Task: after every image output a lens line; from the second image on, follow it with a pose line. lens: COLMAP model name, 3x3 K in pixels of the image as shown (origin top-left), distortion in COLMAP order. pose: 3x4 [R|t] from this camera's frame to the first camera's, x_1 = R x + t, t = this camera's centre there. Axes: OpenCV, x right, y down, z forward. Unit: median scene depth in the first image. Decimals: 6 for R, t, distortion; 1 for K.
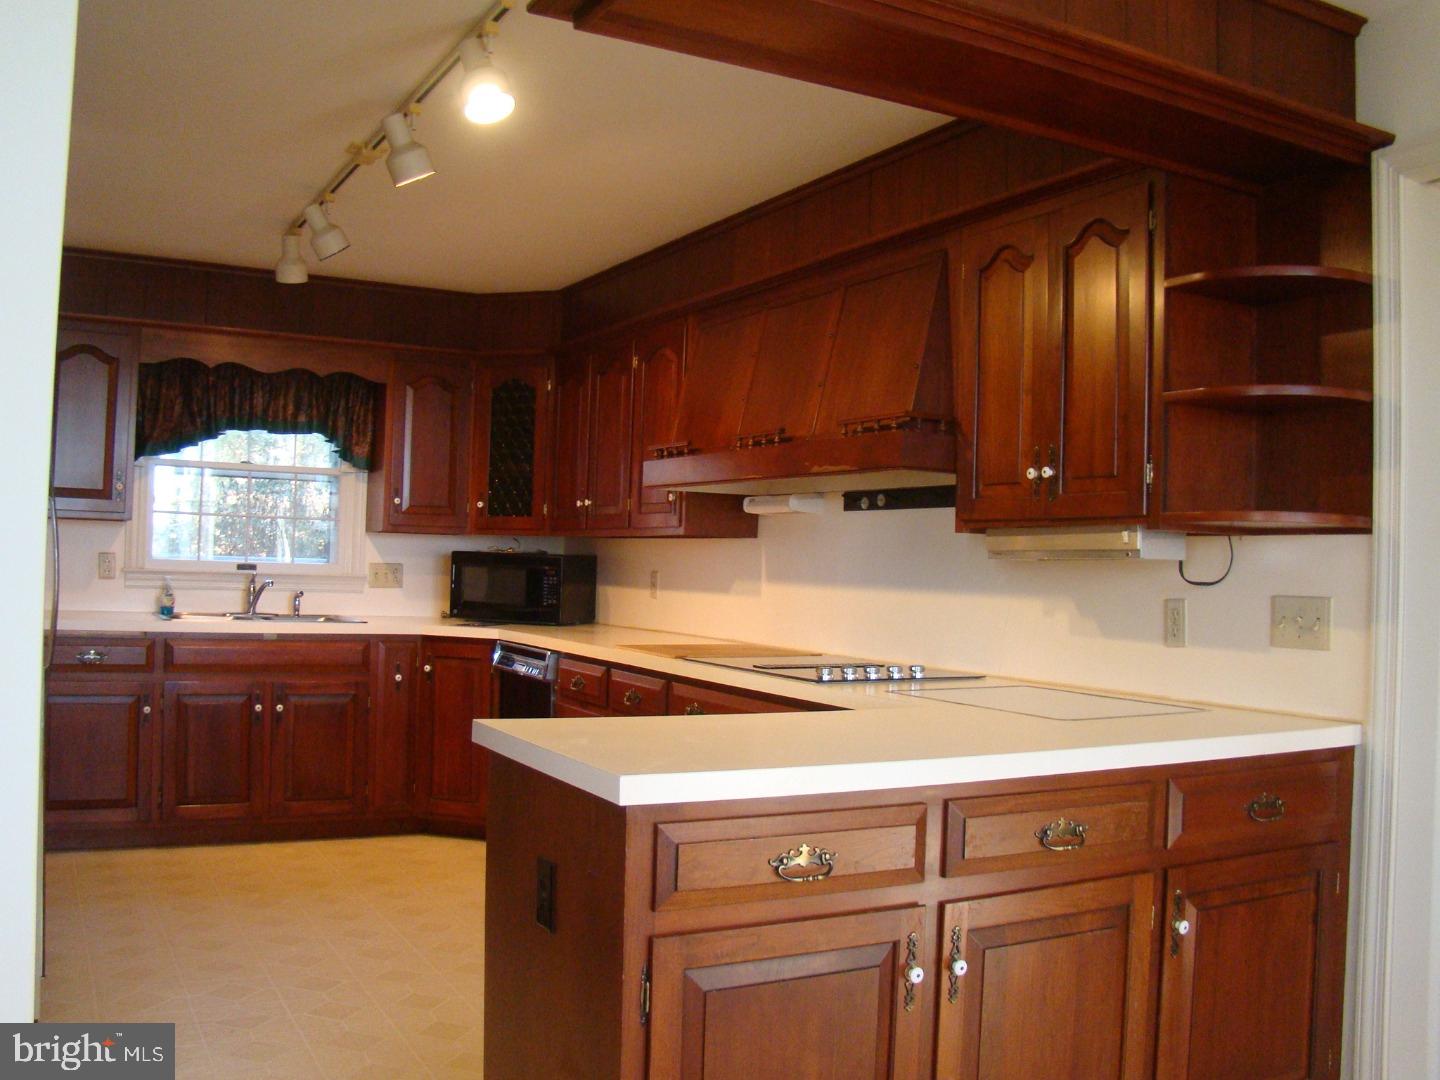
lens RADIAL K [[1340.4, 0, 715.9], [0, 1340.4, 546.1], [0, 0, 1]] dist [-0.133242, 0.000000]
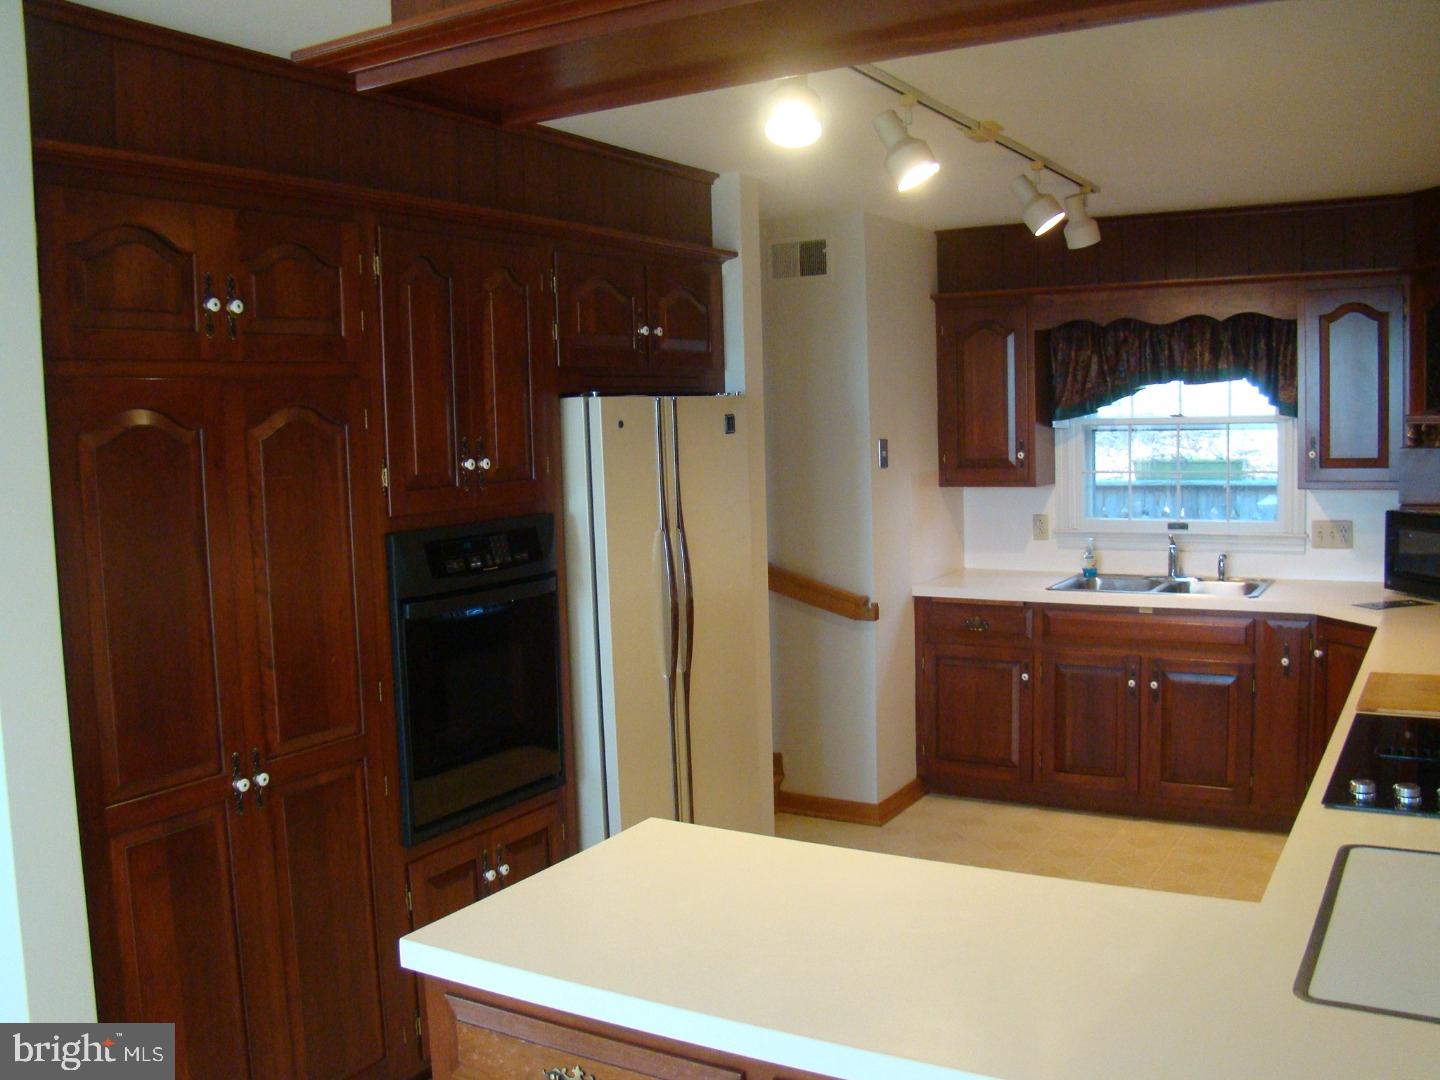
lens RADIAL K [[1340.4, 0, 734.7], [0, 1340.4, 552.1], [0, 0, 1]] dist [-0.133242, 0.000000]
pose [[0.521141, 0.039131, -0.852573, 0.295446], [0.058536, 0.994957, 0.081446, -0.063022], [0.851461, -0.092351, 0.516223, 0.238791]]
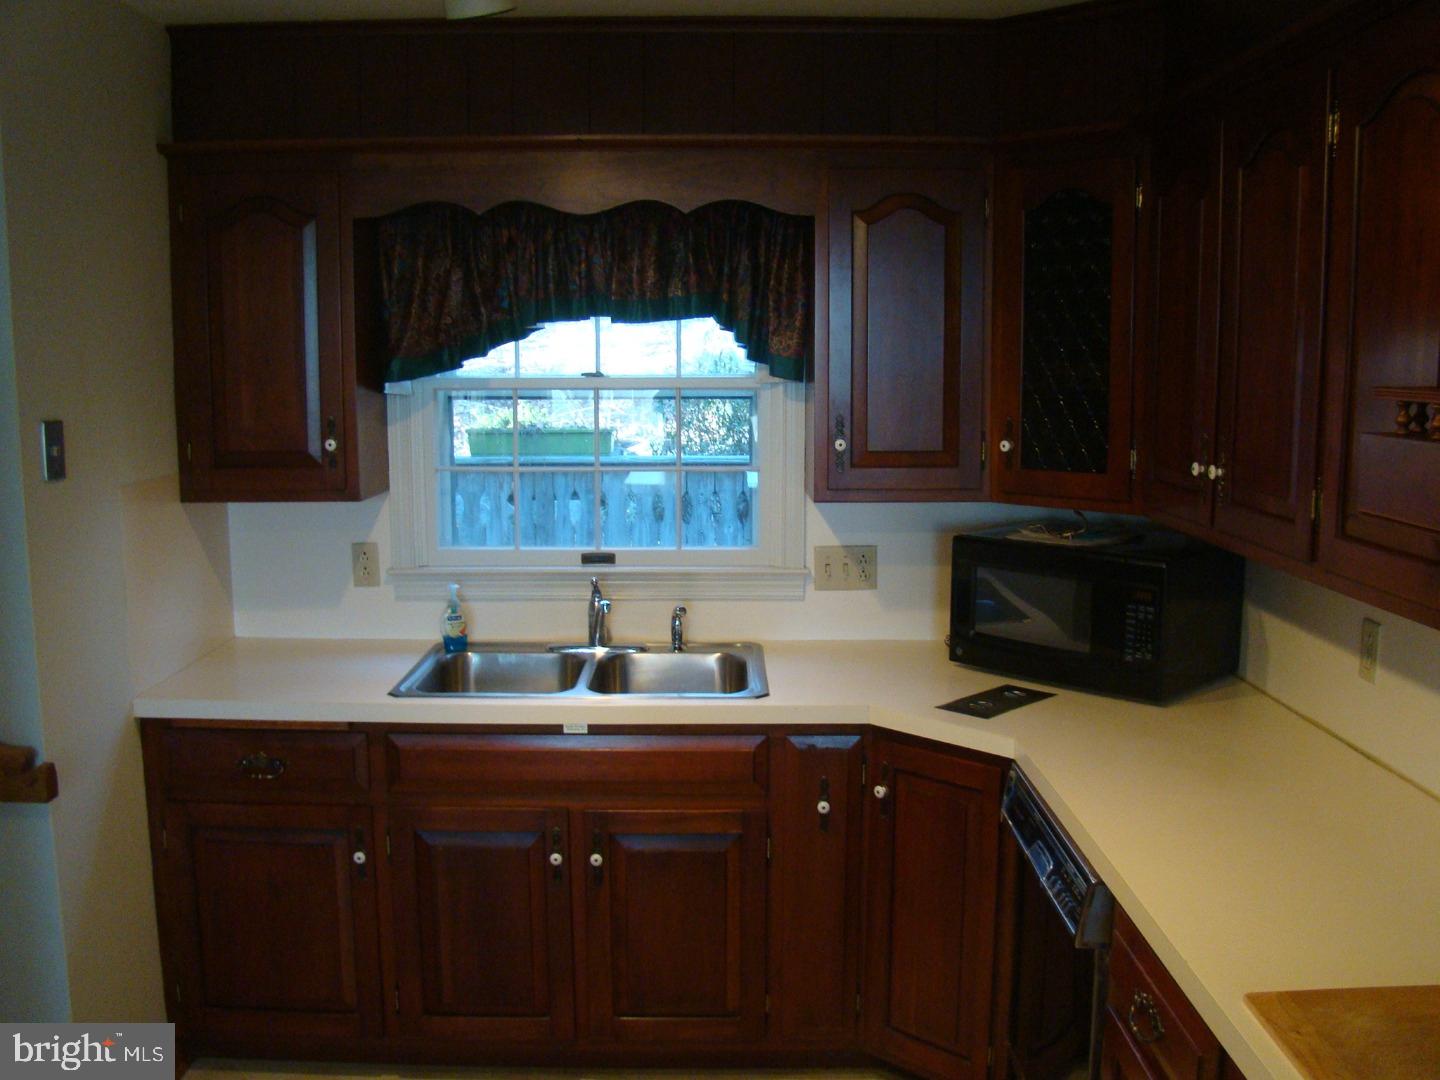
lens RADIAL K [[1340.4, 0, 729.7], [0, 1340.4, 542.3], [0, 0, 1]] dist [-0.133242, 0.000000]
pose [[0.881185, 0.034162, -0.471535, -0.031664], [0.034357, 0.990122, 0.135937, -0.069859], [0.471521, -0.135986, 0.871307, 0.530002]]
